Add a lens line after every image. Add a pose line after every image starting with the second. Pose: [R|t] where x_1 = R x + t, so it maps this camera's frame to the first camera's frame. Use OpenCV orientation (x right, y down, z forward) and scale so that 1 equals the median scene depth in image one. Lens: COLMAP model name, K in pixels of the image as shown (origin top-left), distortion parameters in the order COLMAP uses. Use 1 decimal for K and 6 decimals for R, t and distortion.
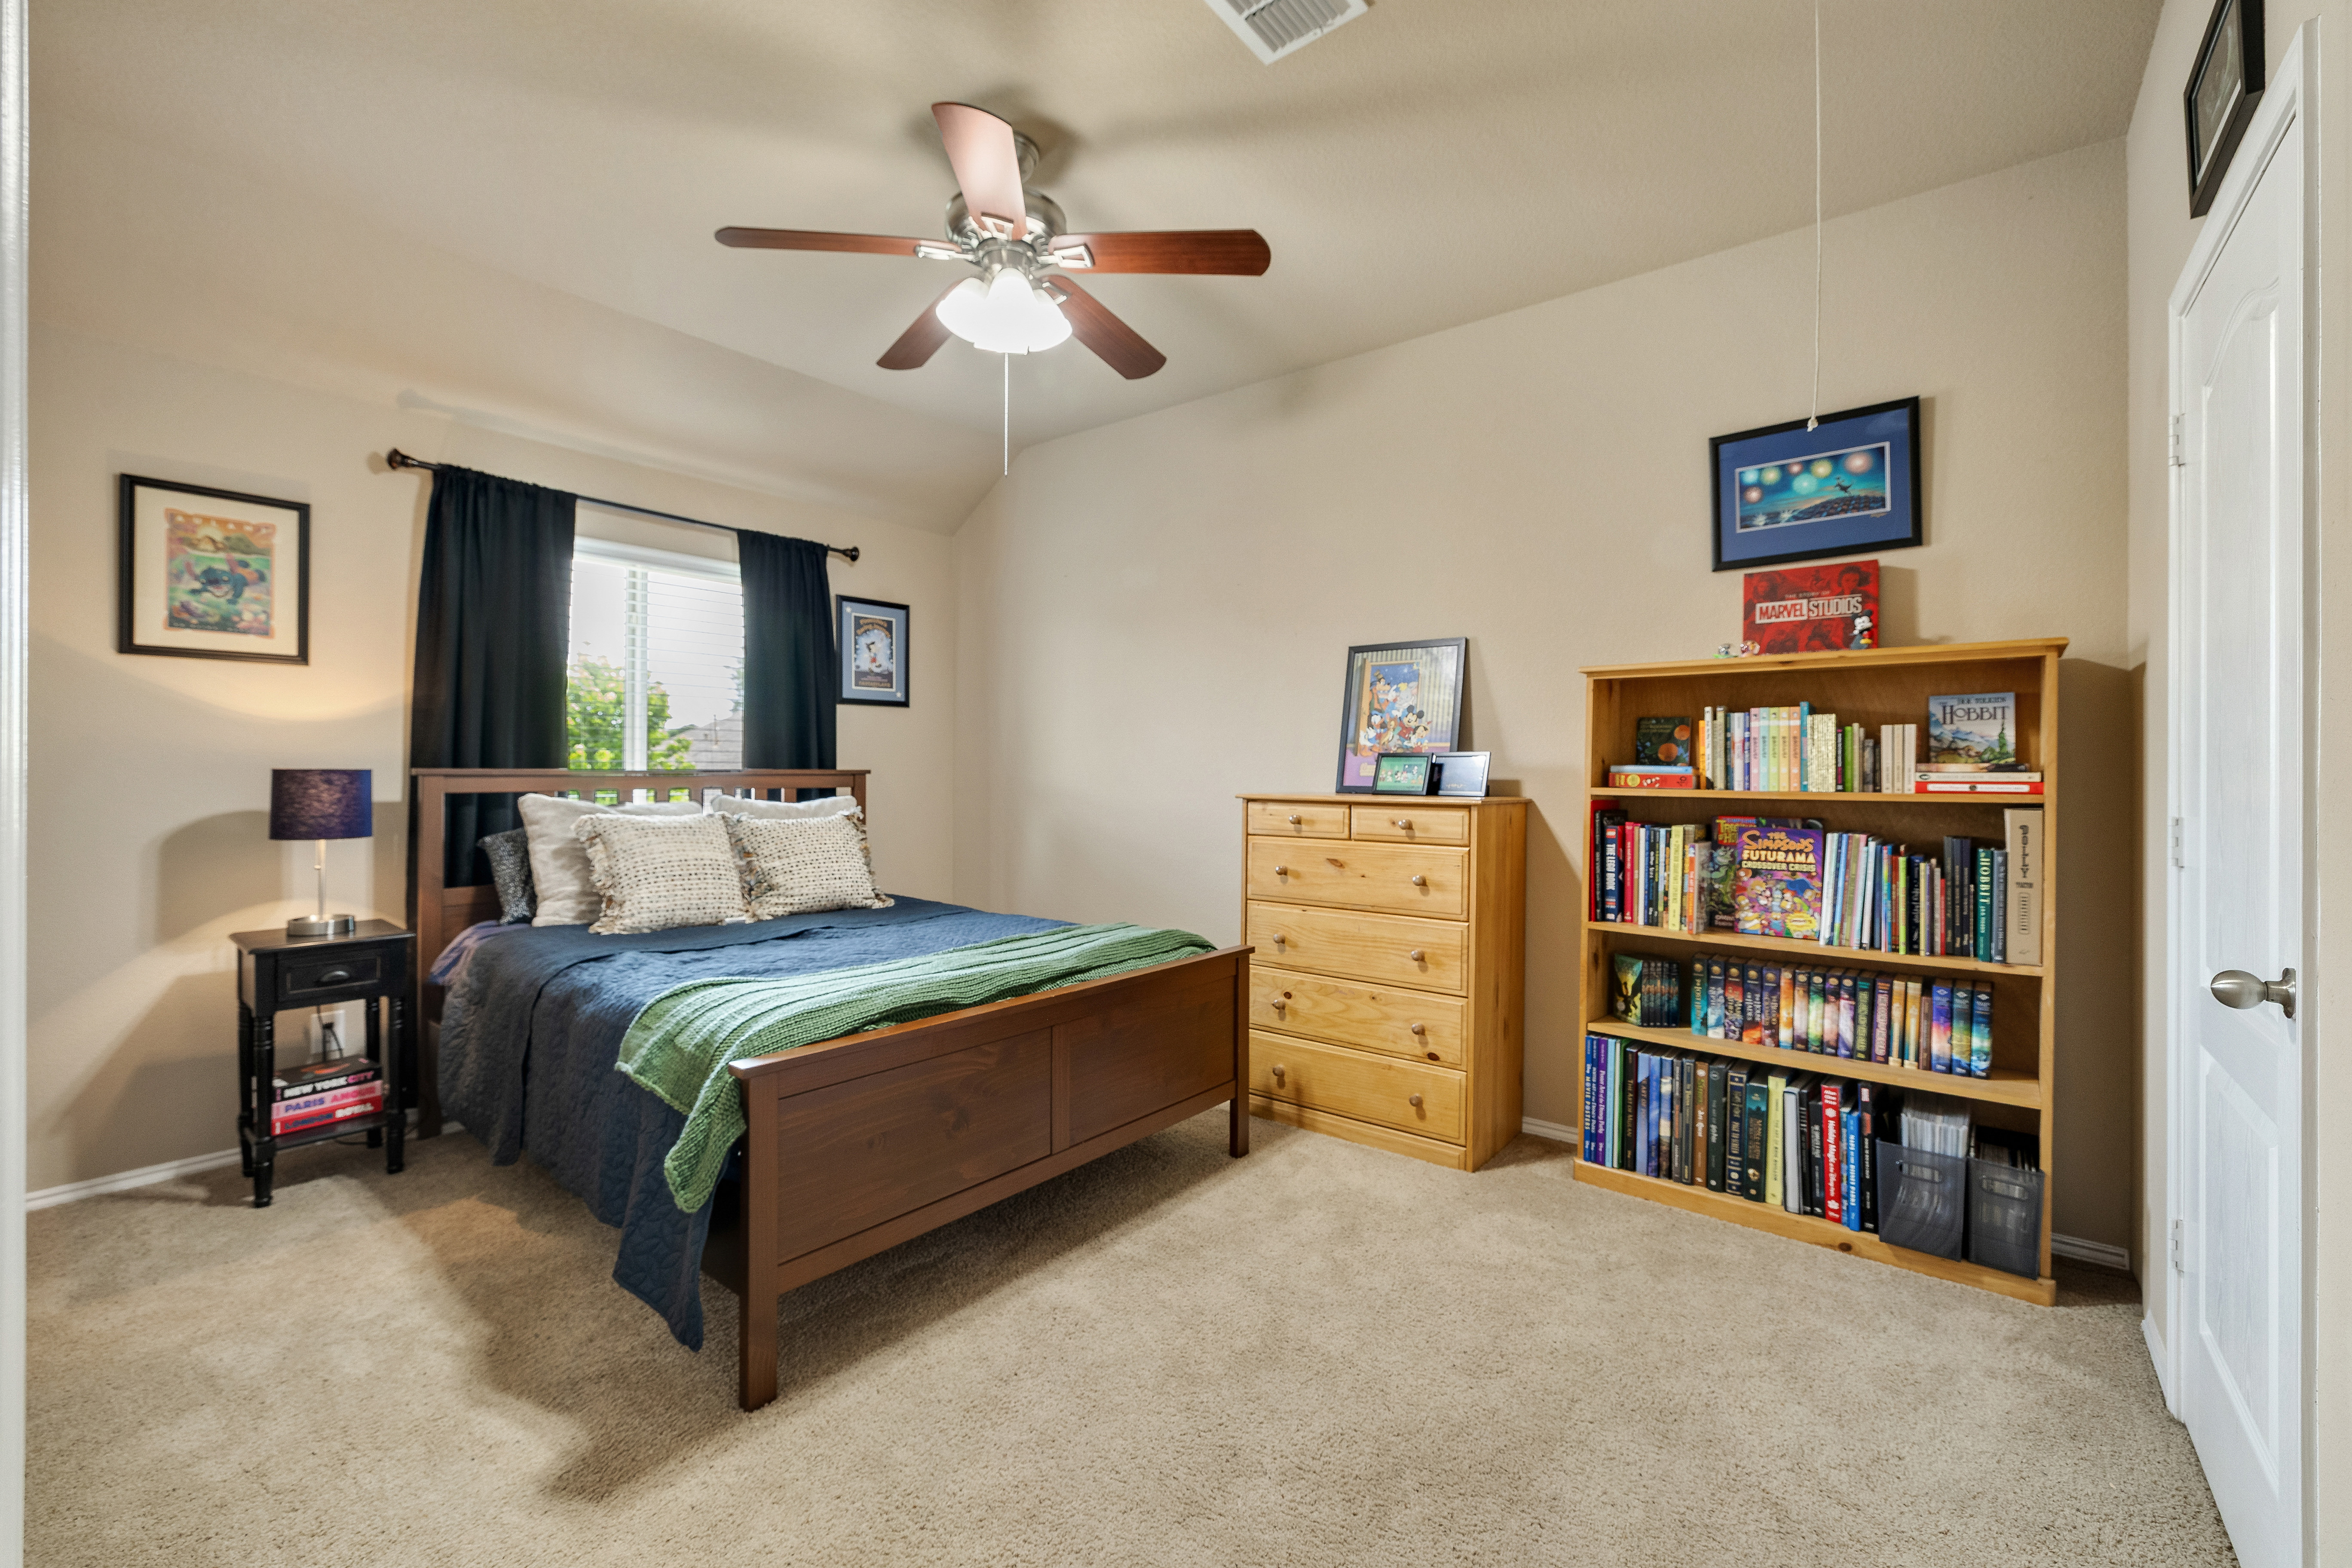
lens RADIAL K [[982.3, 0, 1175.5], [0, 982.3, 776.0], [0, 0, 1]] dist [-0.001339, -0.000055]
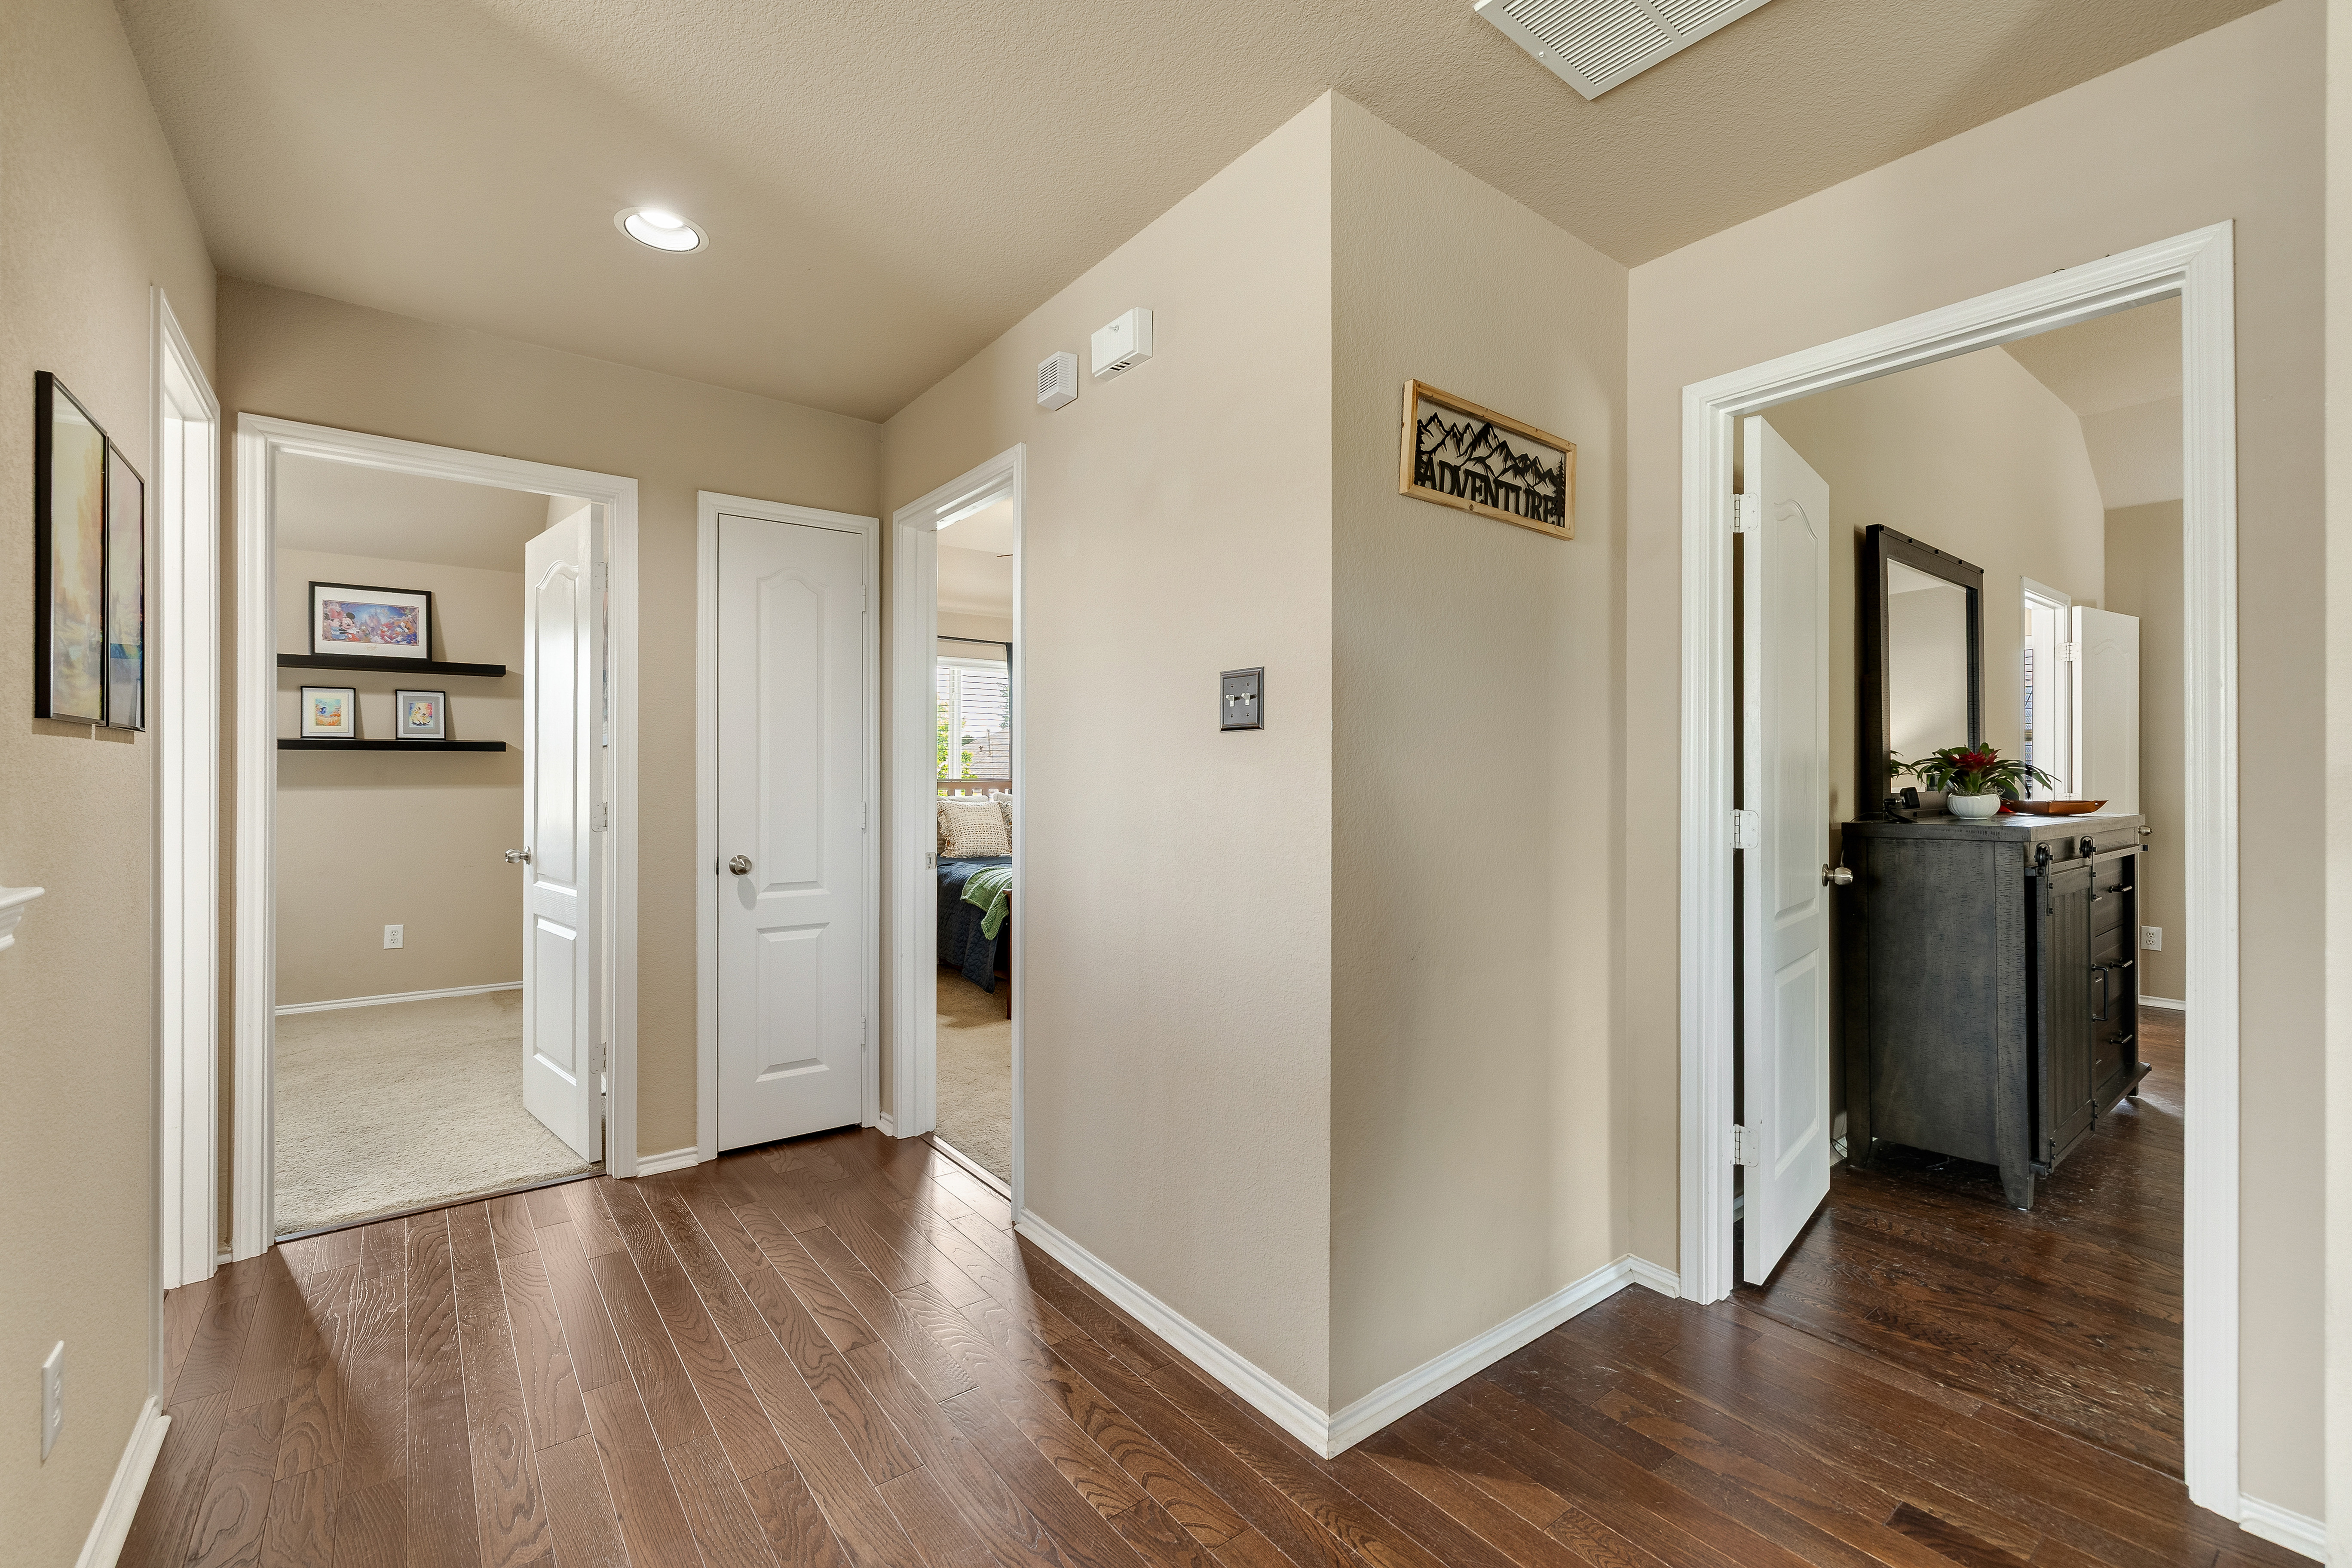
lens RADIAL K [[992.2, 0, 1176.0], [0, 992.2, 784.0], [0, 0, 1]] dist [0.002316, 0.000356]
pose [[0.968836, -0.001340, -0.247701, 0.373494], [0.001783, 0.999997, 0.001561, 0.002152], [0.247699, -0.001954, 0.968835, -0.834955]]
